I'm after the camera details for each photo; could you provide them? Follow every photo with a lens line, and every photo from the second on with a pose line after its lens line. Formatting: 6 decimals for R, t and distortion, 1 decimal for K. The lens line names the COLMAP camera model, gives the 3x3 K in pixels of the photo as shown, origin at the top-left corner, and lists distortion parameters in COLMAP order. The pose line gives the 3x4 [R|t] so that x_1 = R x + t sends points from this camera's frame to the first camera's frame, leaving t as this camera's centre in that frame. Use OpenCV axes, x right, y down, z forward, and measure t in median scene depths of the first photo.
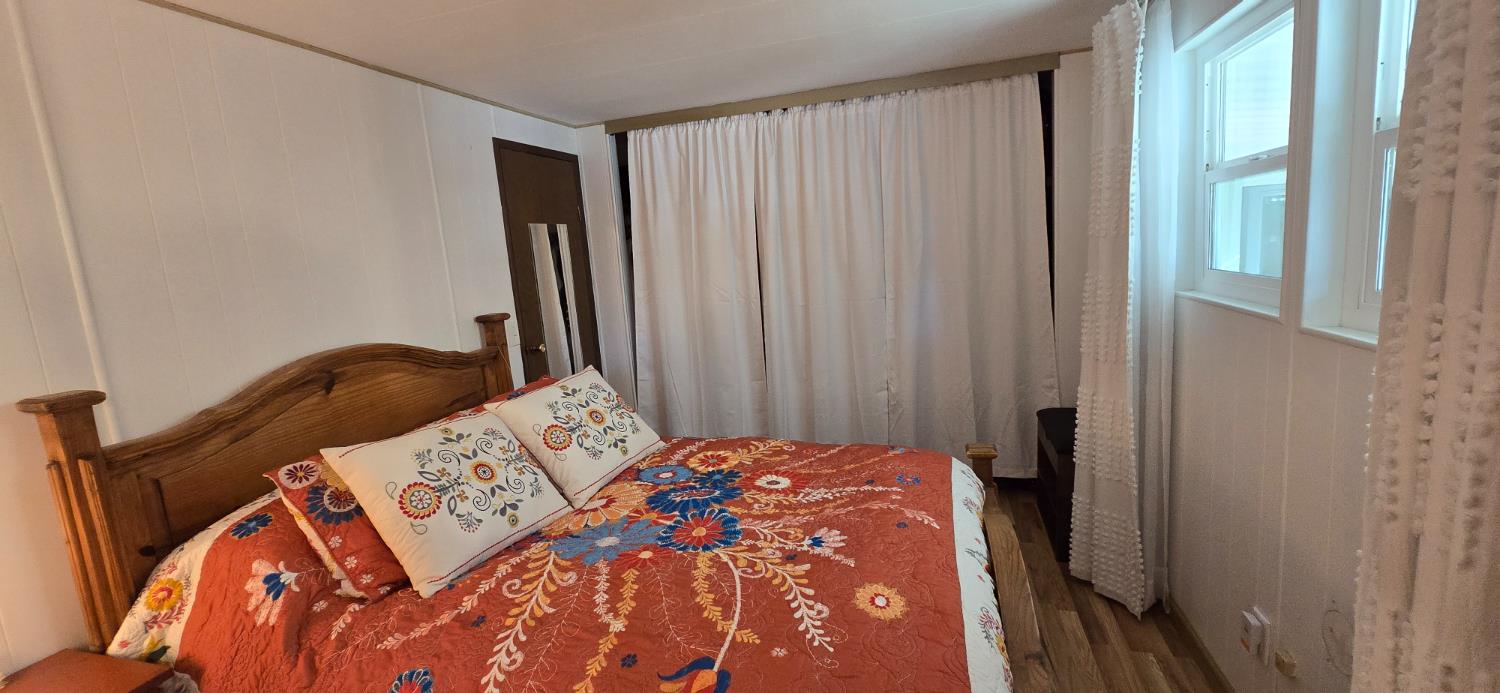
lens RADIAL K [[614.3, 0, 750.0], [0, 614.3, 346.5], [0, 0, 1]] dist [-0.005487, 0.000199]
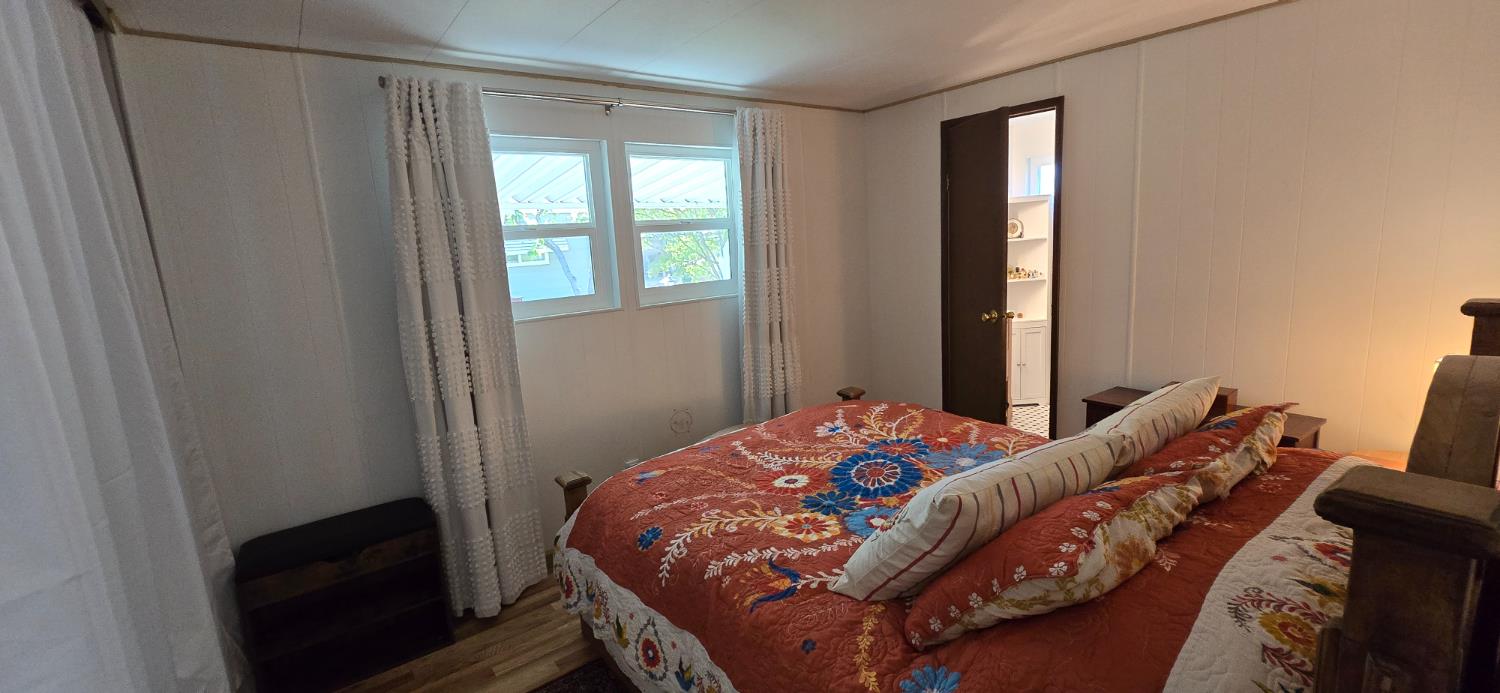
lens RADIAL K [[614.3, 0, 750.0], [0, 614.3, 346.5], [0, 0, 1]] dist [-0.005487, 0.000199]
pose [[-0.802200, 0.026110, 0.596485, -0.666094], [0.211663, 0.946594, 0.243226, -0.318093], [-0.558278, 0.321370, -0.764884, 2.250018]]
